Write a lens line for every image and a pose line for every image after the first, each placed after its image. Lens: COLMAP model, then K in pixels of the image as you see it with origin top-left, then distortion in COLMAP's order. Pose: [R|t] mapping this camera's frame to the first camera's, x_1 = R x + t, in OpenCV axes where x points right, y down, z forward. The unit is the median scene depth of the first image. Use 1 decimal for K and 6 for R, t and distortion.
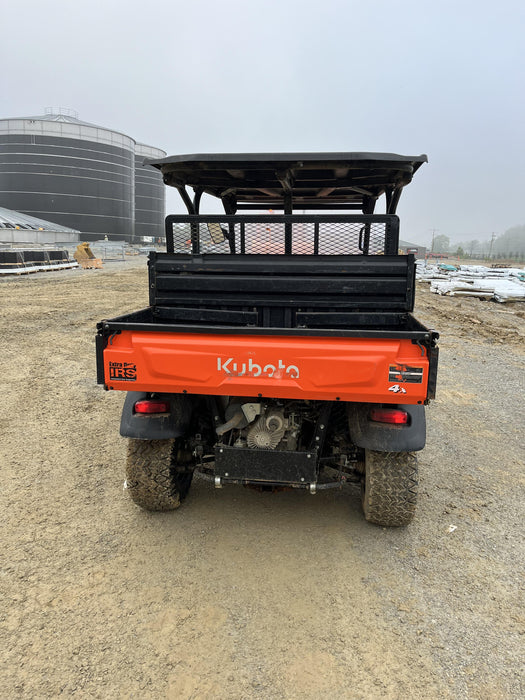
lens RADIAL K [[528.3, 0, 262.5], [0, 528.3, 350.0], [0, 0, 1]] dist [0.078746, -0.112310]
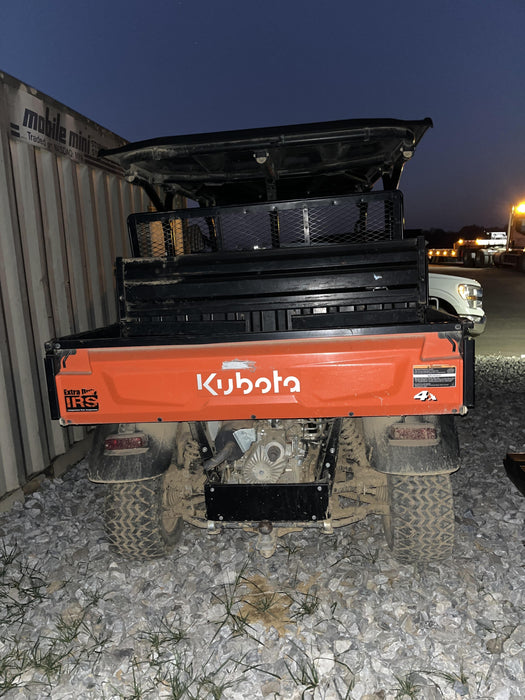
lens RADIAL K [[528.3, 0, 262.5], [0, 528.3, 350.0], [0, 0, 1]] dist [0.078746, -0.112310]
pose [[0.997040, -0.076491, -0.007733, 0.022135], [0.076166, 0.996443, -0.036062, 0.014156], [0.010464, 0.035367, 0.999320, 0.190669]]
